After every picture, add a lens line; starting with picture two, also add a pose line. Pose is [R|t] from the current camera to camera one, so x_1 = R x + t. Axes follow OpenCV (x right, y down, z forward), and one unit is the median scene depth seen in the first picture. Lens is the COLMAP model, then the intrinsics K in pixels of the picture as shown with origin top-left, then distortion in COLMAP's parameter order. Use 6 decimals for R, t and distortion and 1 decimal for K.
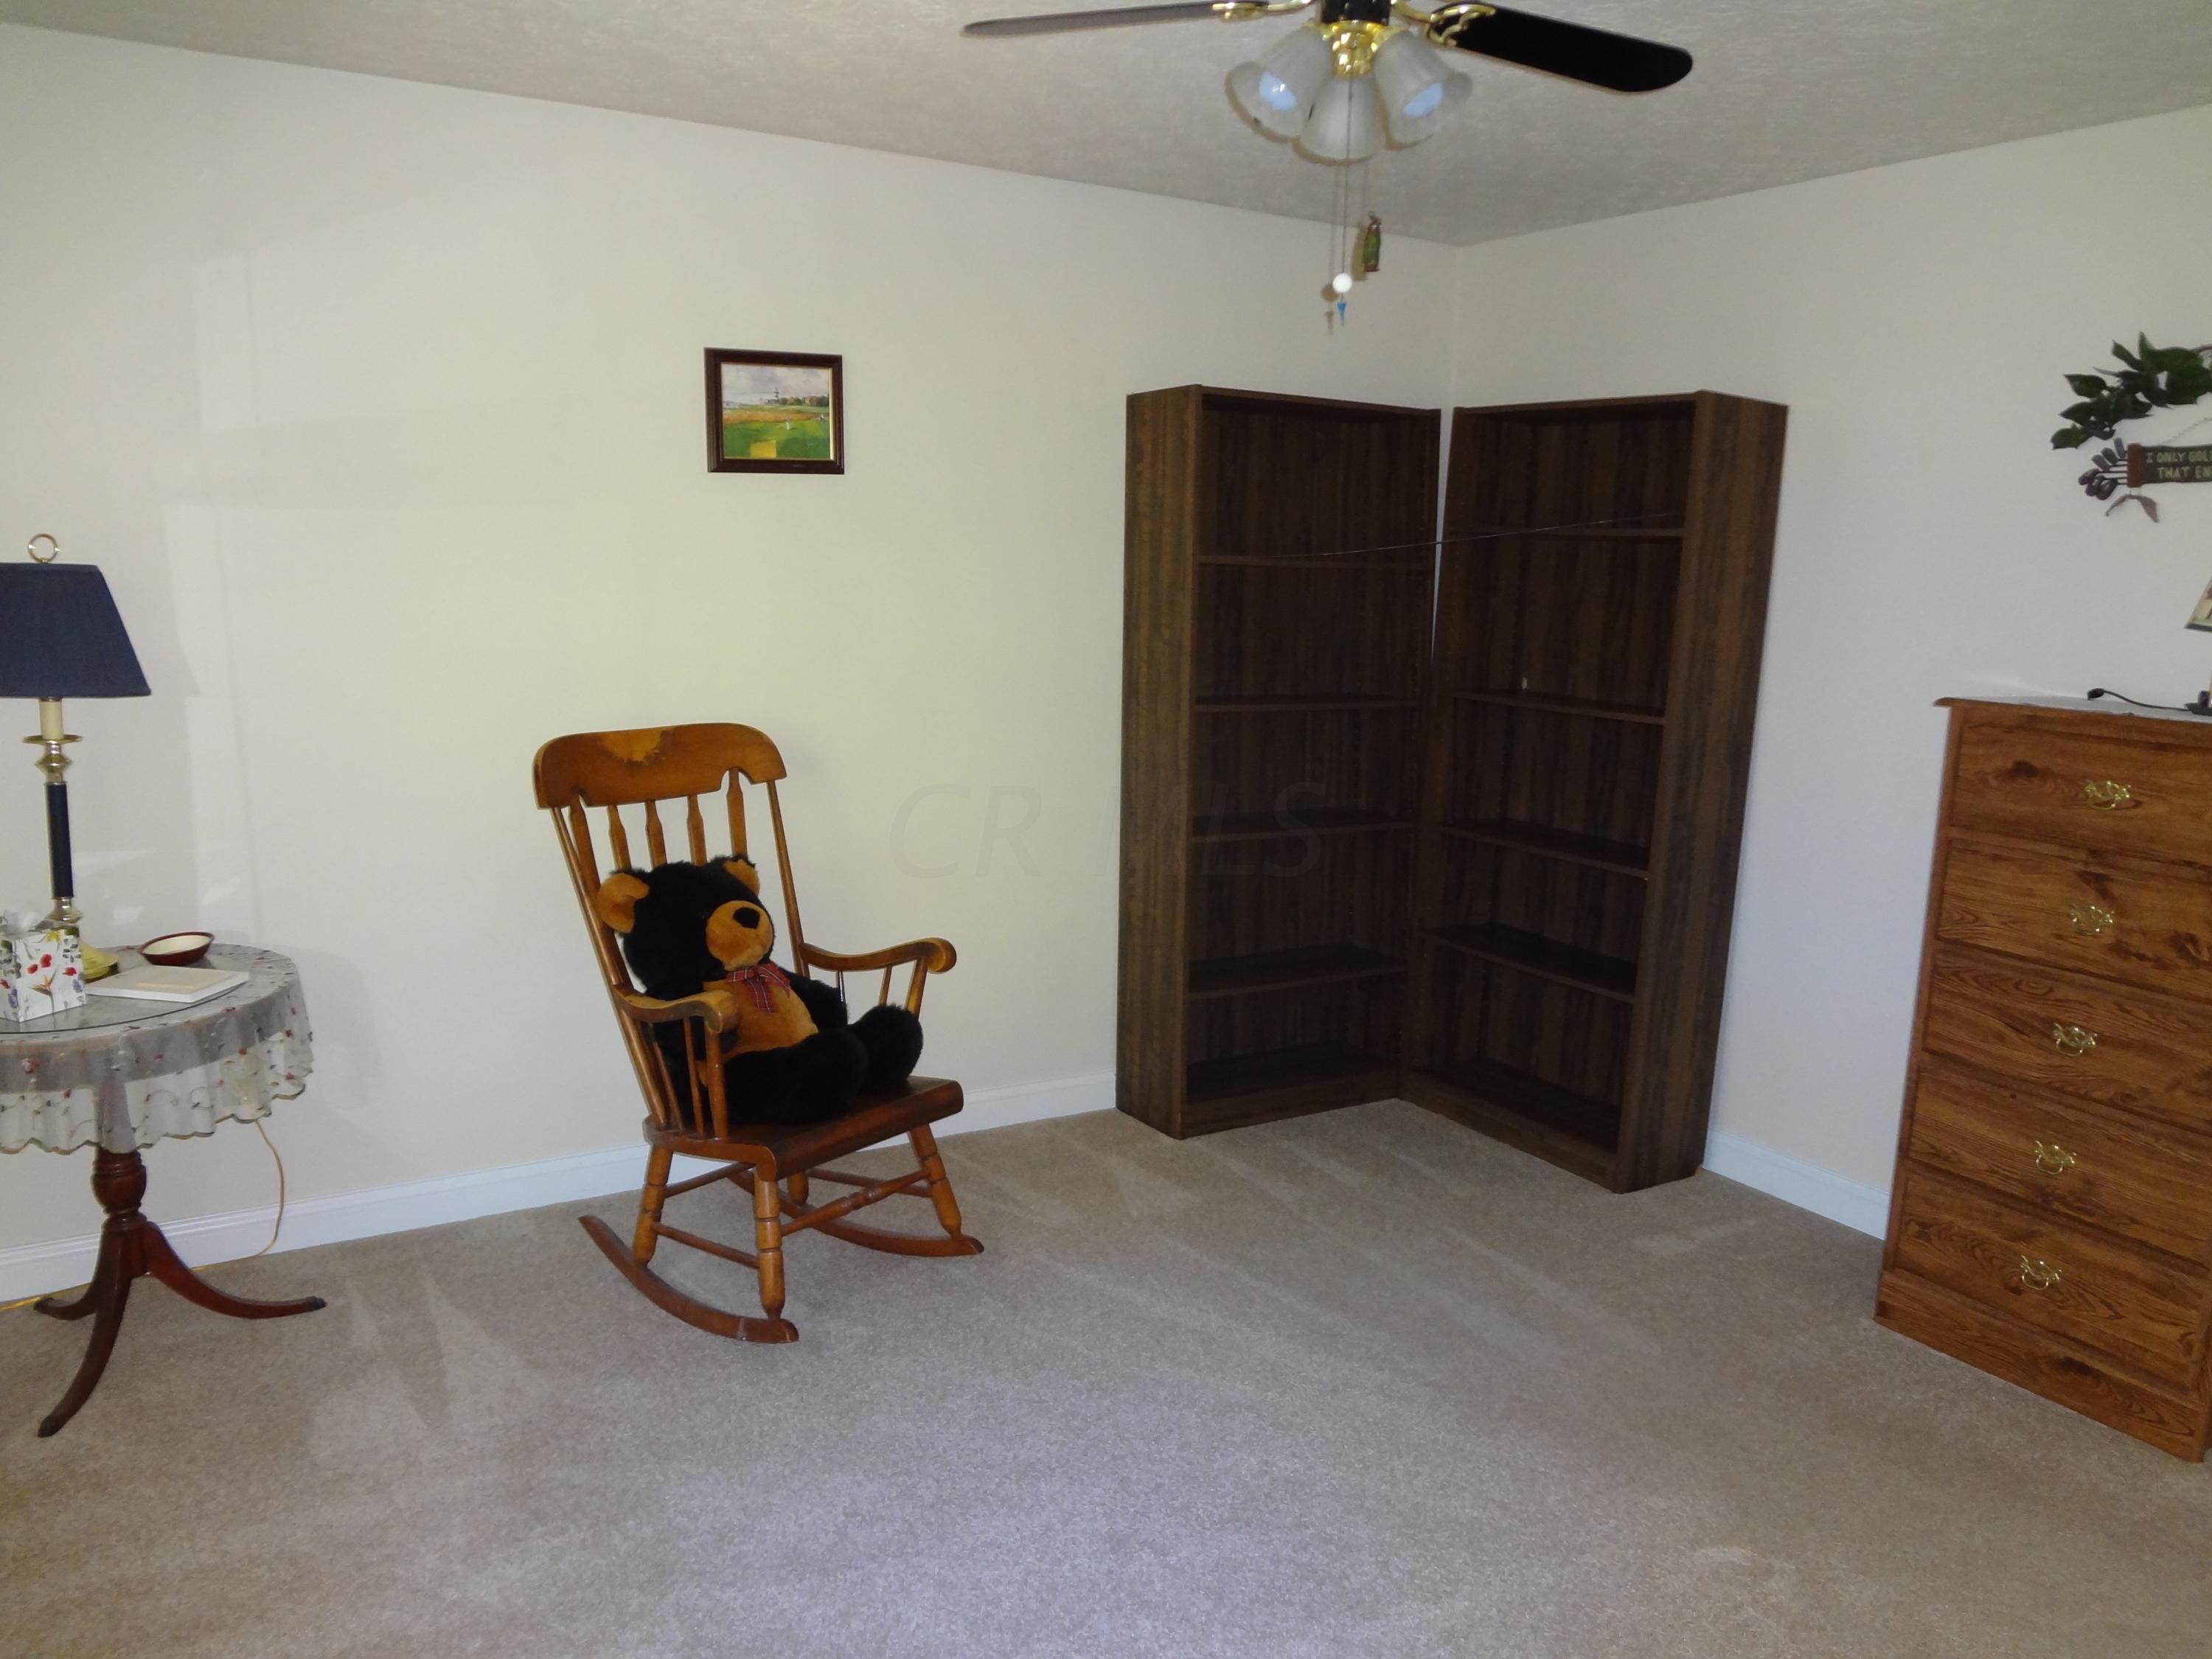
lens RADIAL K [[1692.4, 0, 1116.2], [0, 1692.4, 816.9], [0, 0, 1]] dist [0.040458, 0.001606]
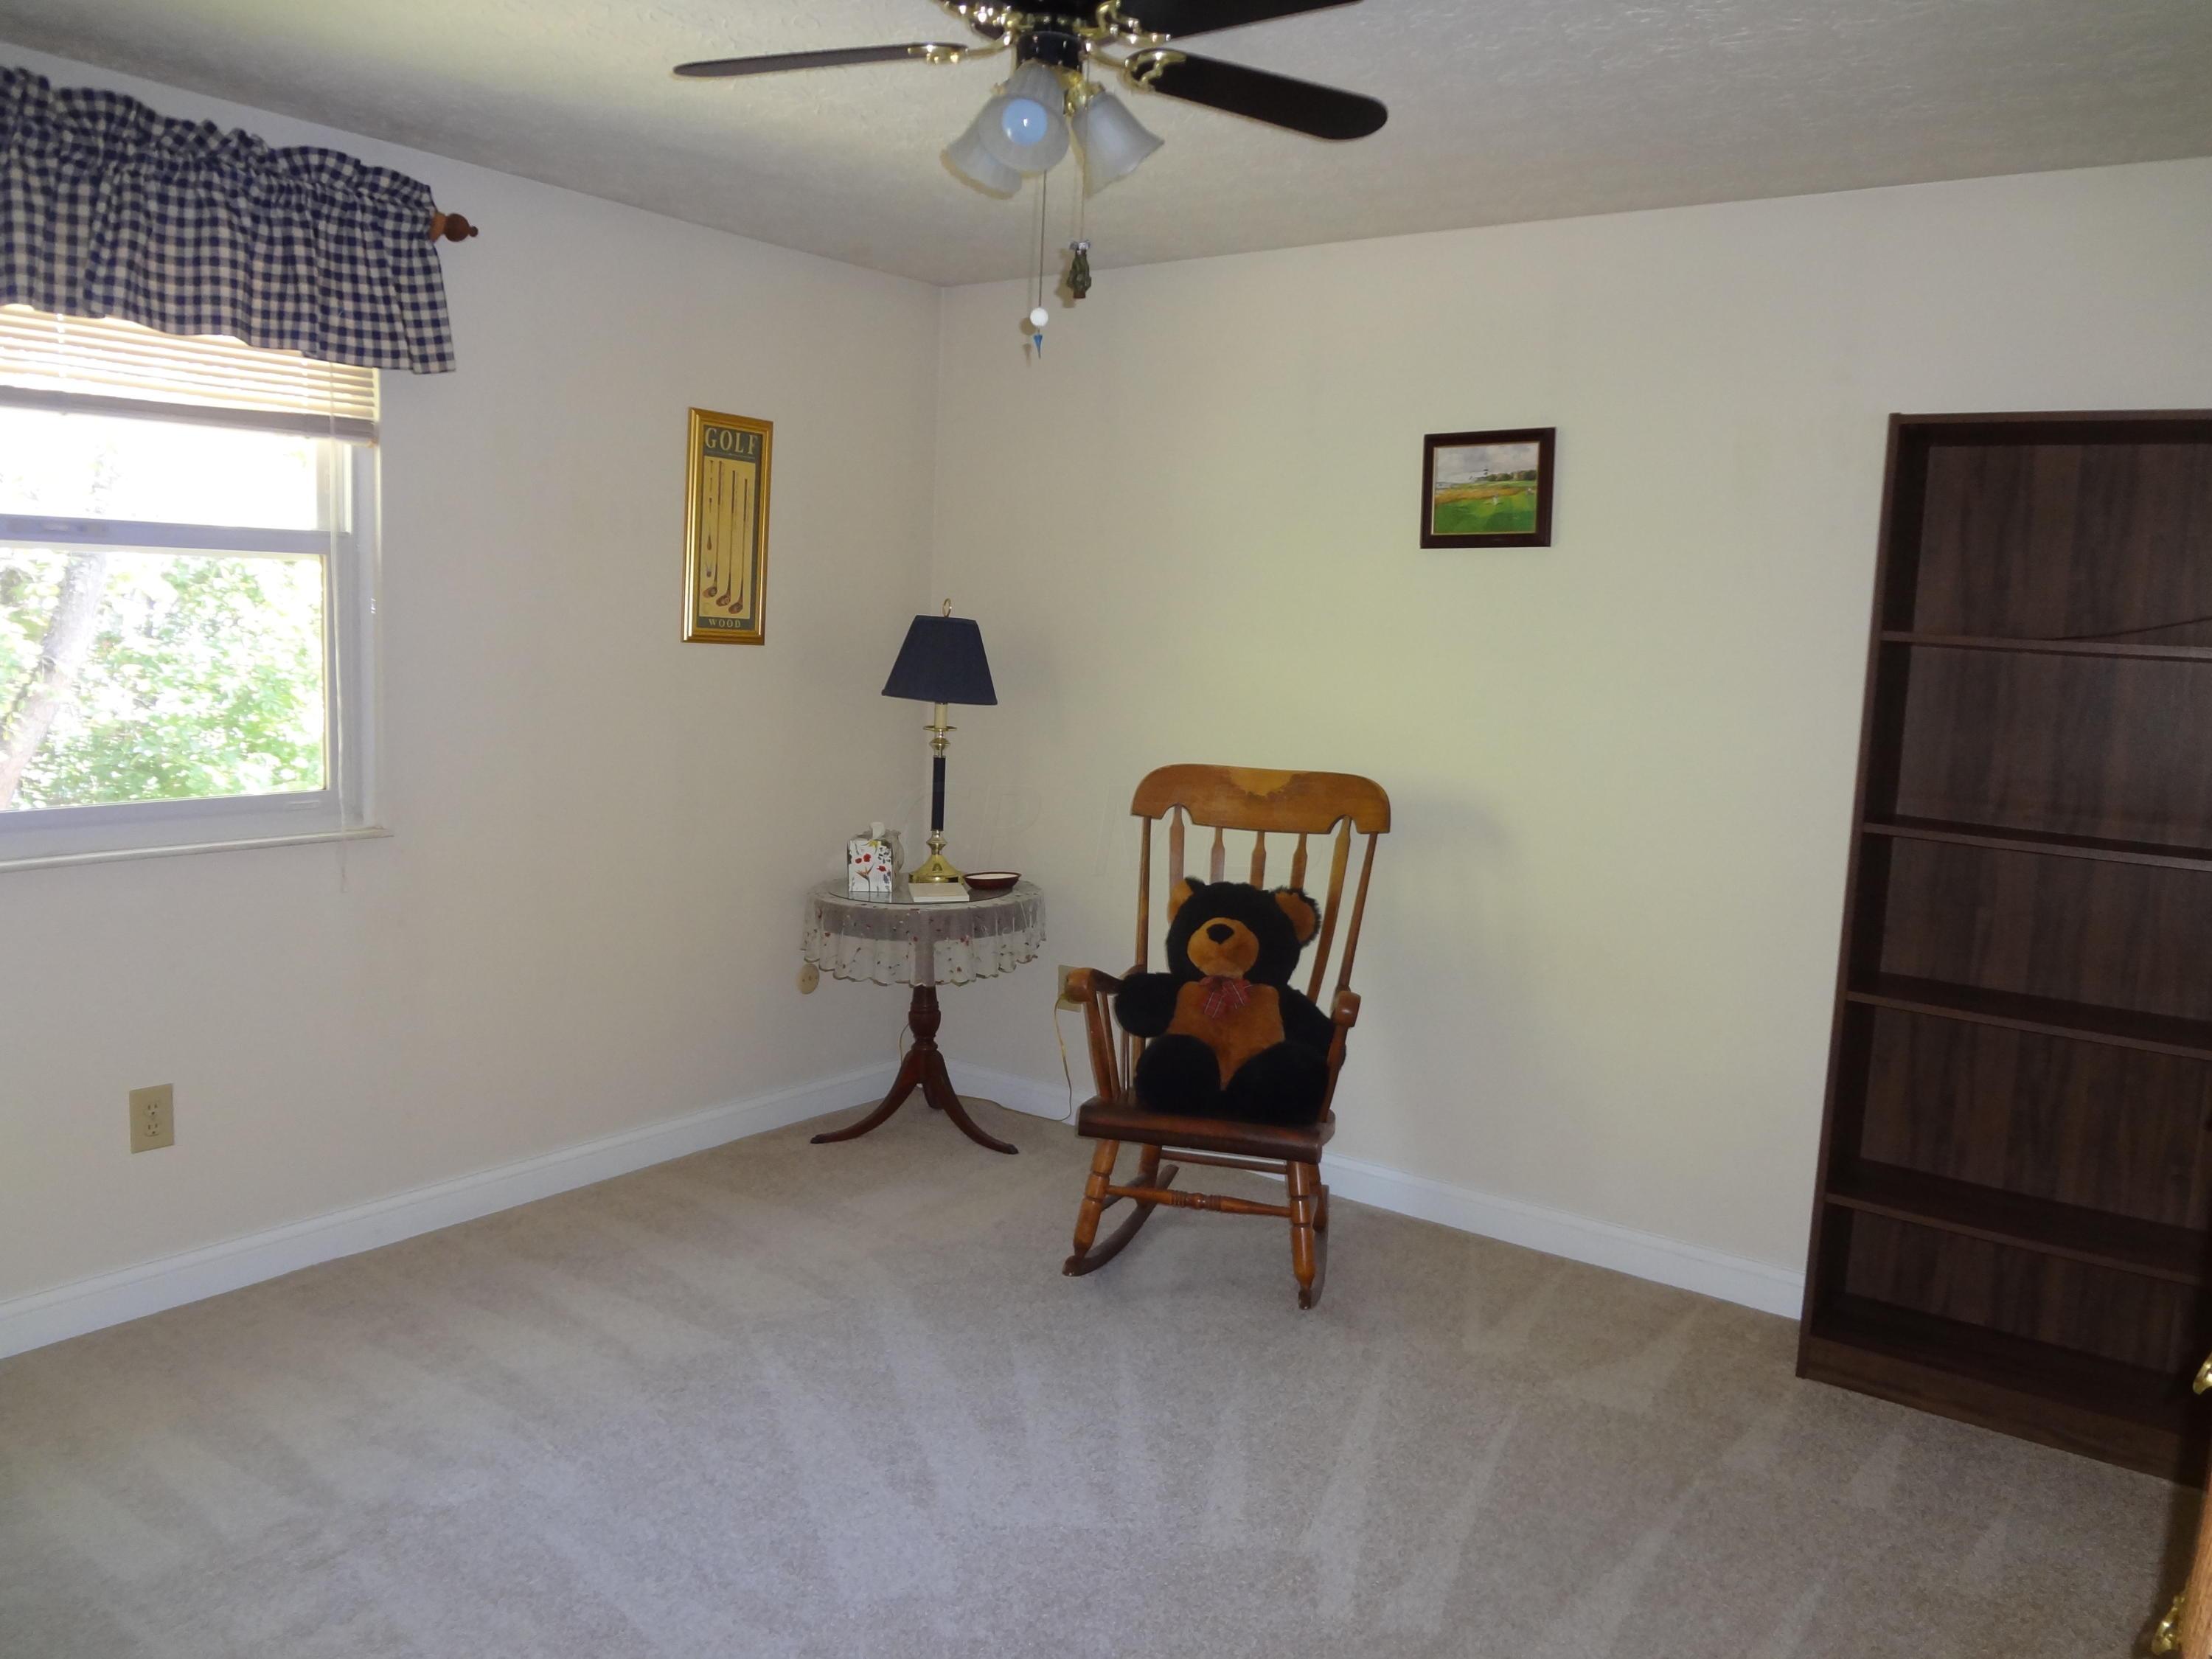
lens RADIAL K [[1692.4, 0, 1117.8], [0, 1692.4, 841.4], [0, 0, 1]] dist [0.040458, 0.001606]
pose [[0.412711, 0.120483, -0.902859, 0.697532], [-0.181775, 0.982169, 0.047974, -0.038658], [0.892540, 0.144318, 0.427253, 0.409788]]
